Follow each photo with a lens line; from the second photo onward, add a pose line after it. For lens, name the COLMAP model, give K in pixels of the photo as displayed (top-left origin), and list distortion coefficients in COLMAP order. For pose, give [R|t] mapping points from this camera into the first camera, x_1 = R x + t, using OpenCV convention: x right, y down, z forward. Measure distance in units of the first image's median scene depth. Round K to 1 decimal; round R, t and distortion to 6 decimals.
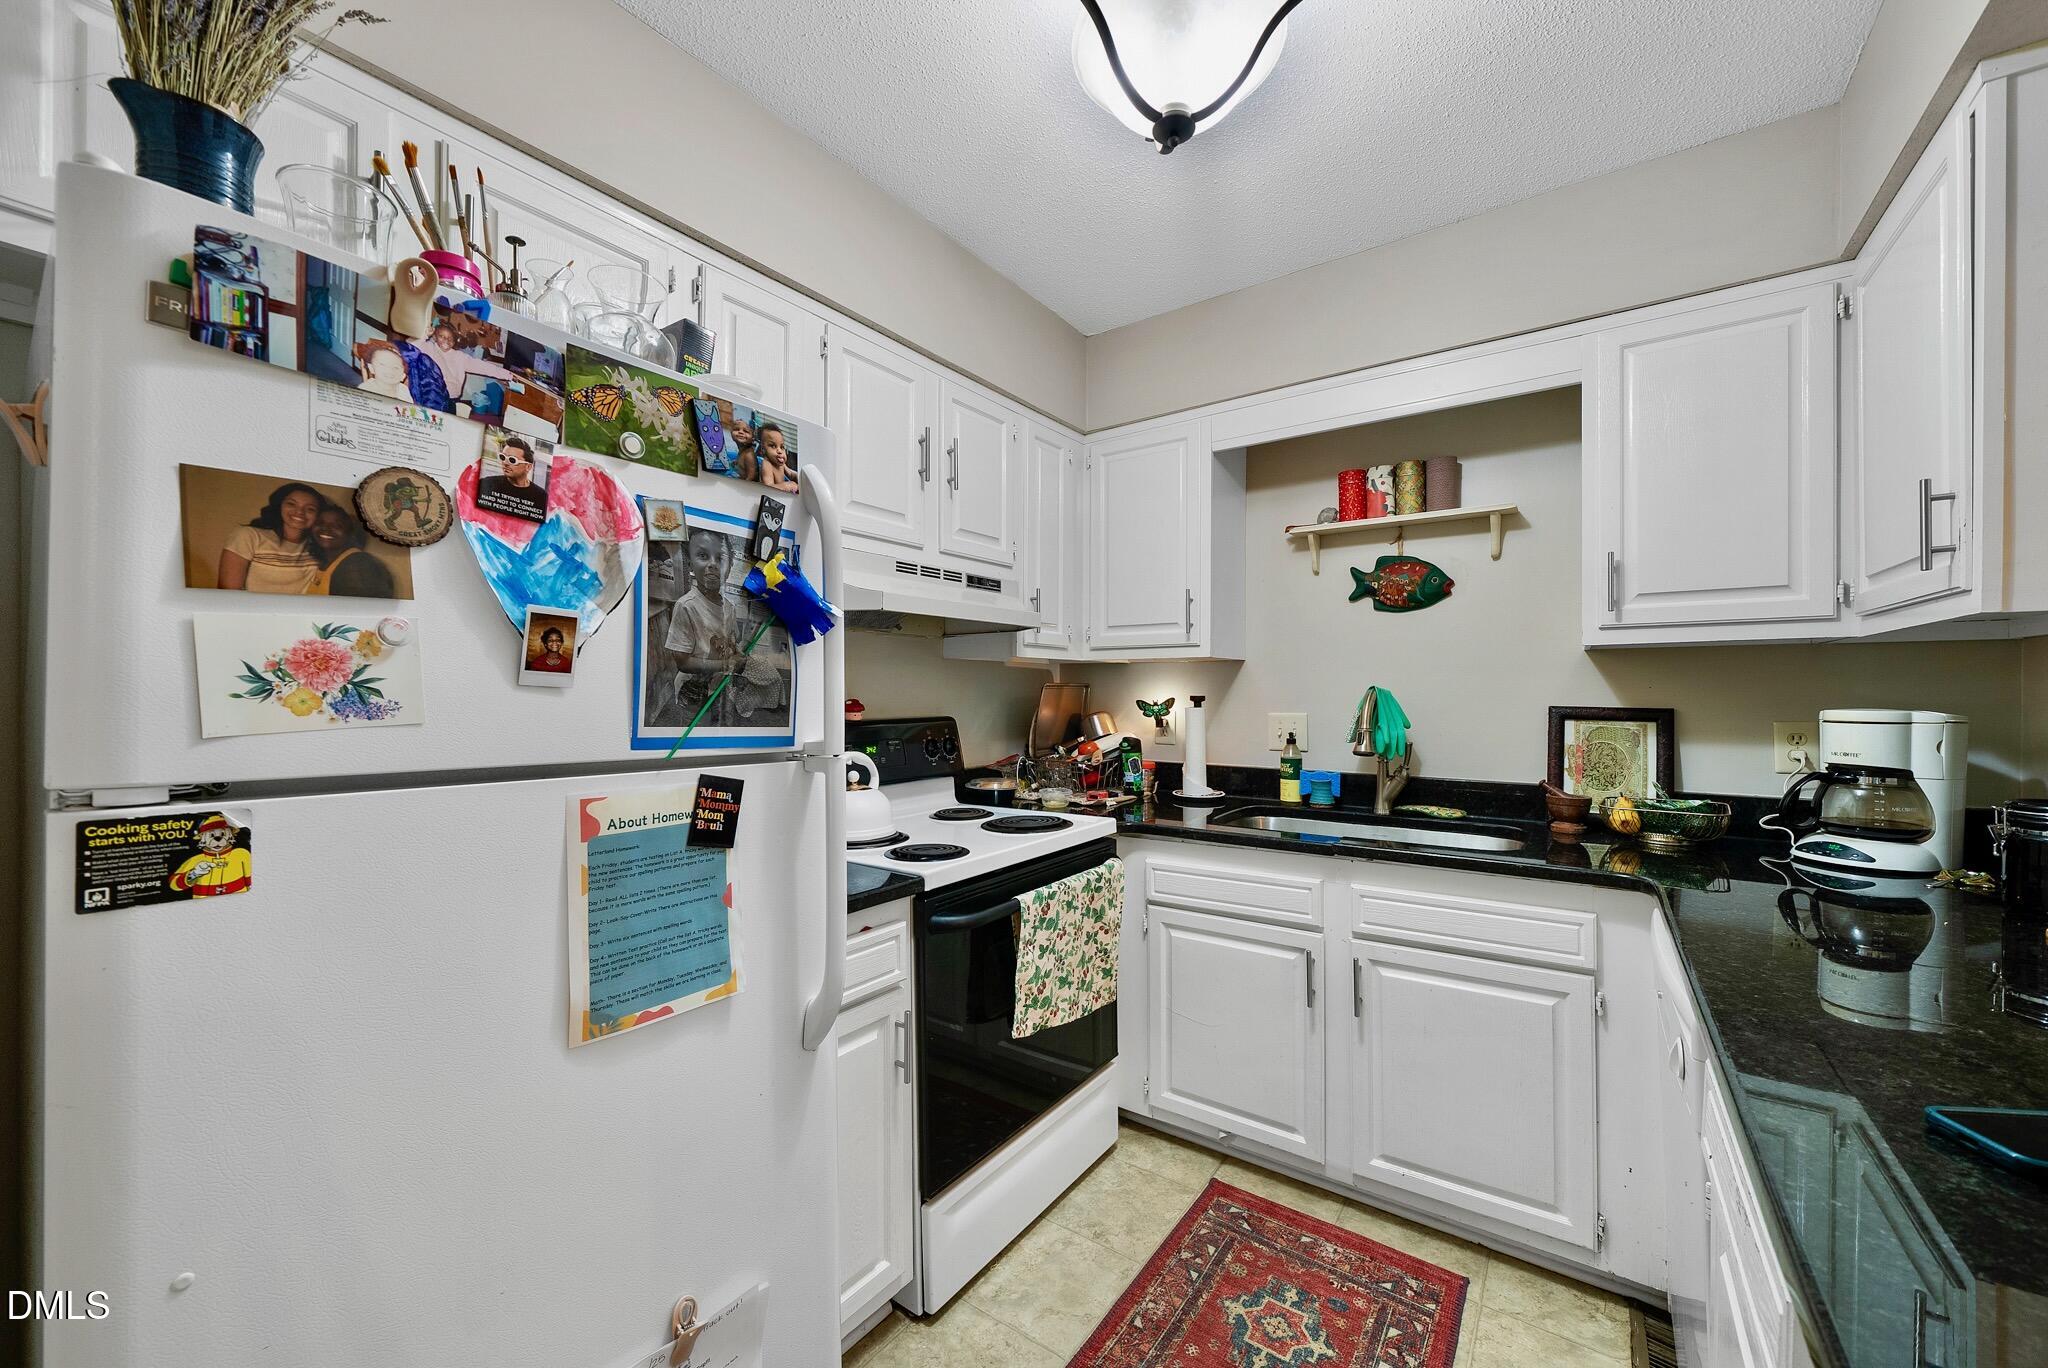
lens RADIAL K [[773.8, 0, 1011.5], [0, 773.8, 691.7], [0, 0, 1]] dist [-0.009828, 0.000658]
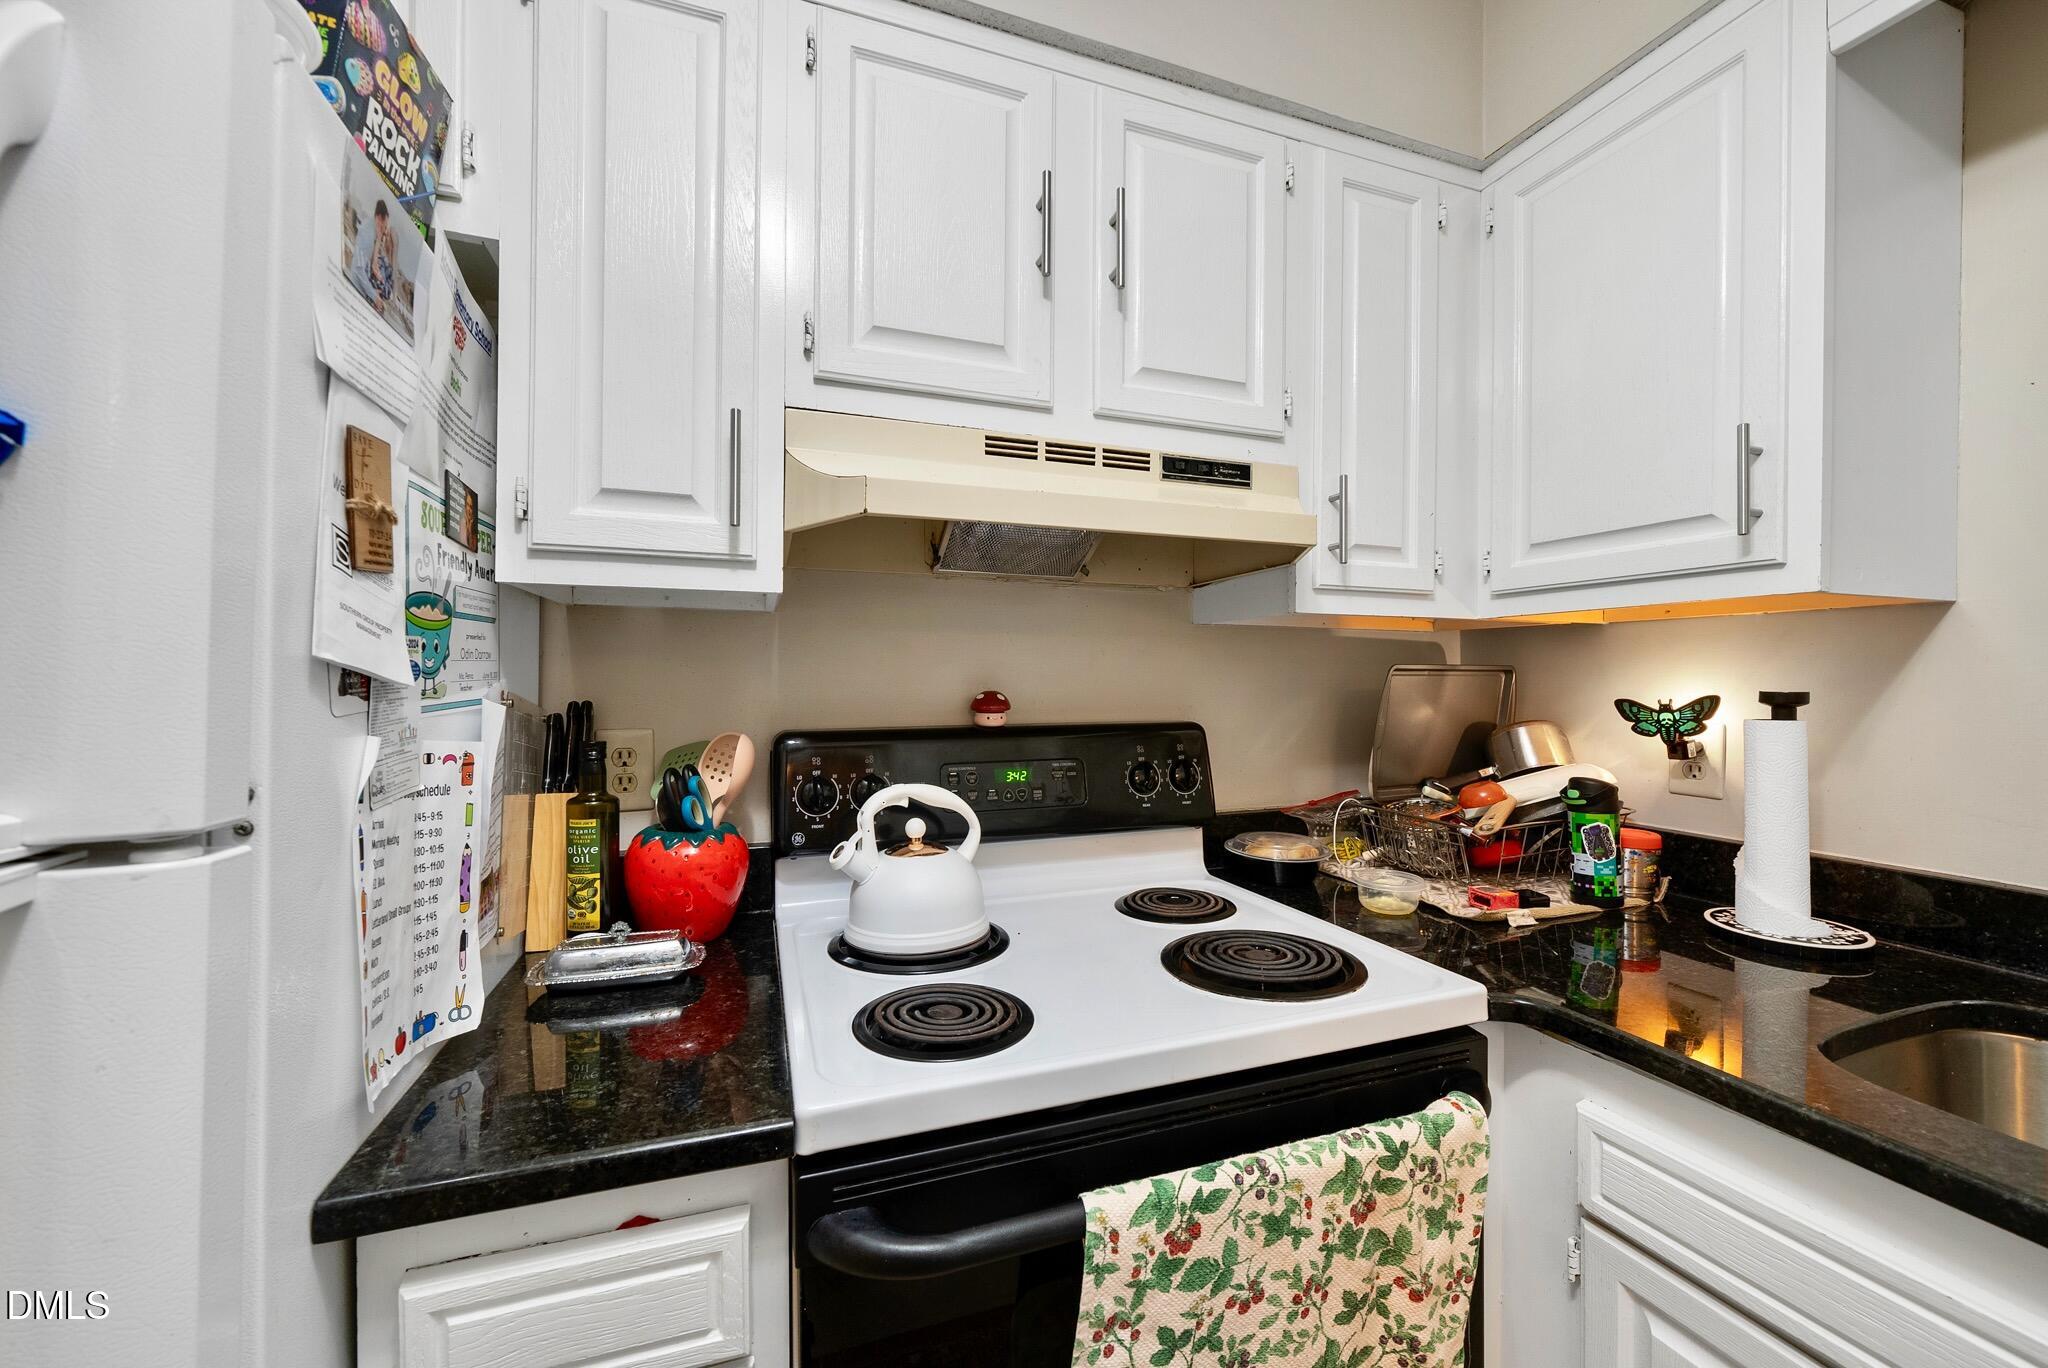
lens RADIAL K [[773.8, 0, 1020.0], [0, 773.8, 684.8], [0, 0, 1]] dist [-0.009828, 0.000658]
pose [[0.830621, 0.004756, -0.556818, 0.172532], [-0.003277, 0.999988, 0.003653, 0.002306], [0.556829, -0.001209, 0.830626, 0.574146]]
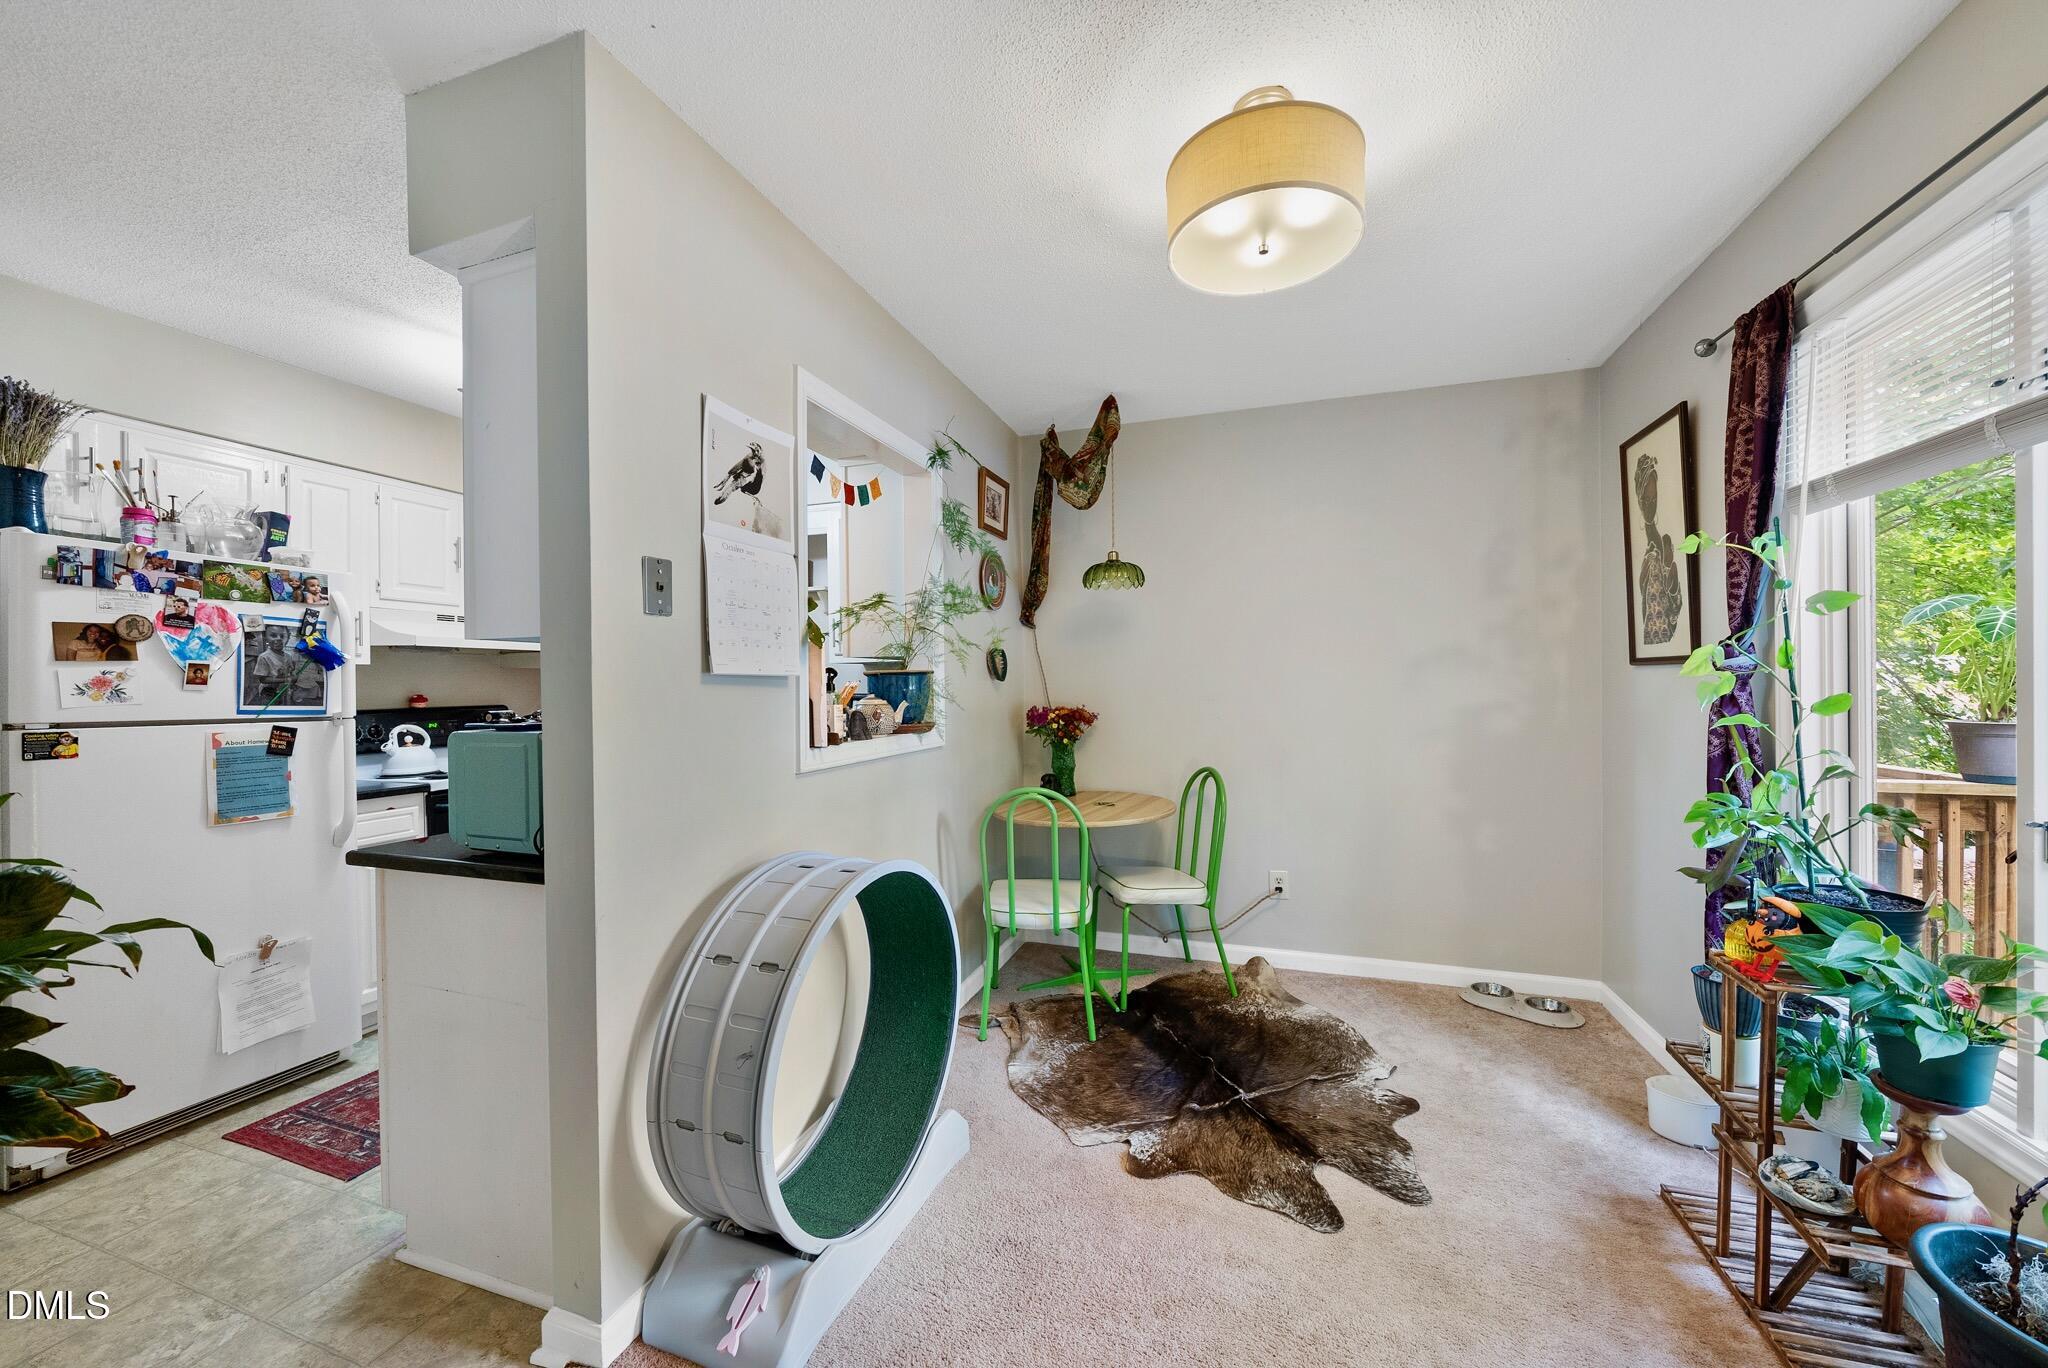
lens RADIAL K [[773.8, 0, 1020.2], [0, 773.8, 687.2], [0, 0, 1]] dist [-0.009828, 0.000658]
pose [[0.952699, -0.010659, 0.303729, 0.578418], [0.010069, 0.999943, 0.003509, 0.001081], [-0.303749, -0.000285, 0.952752, -1.055306]]
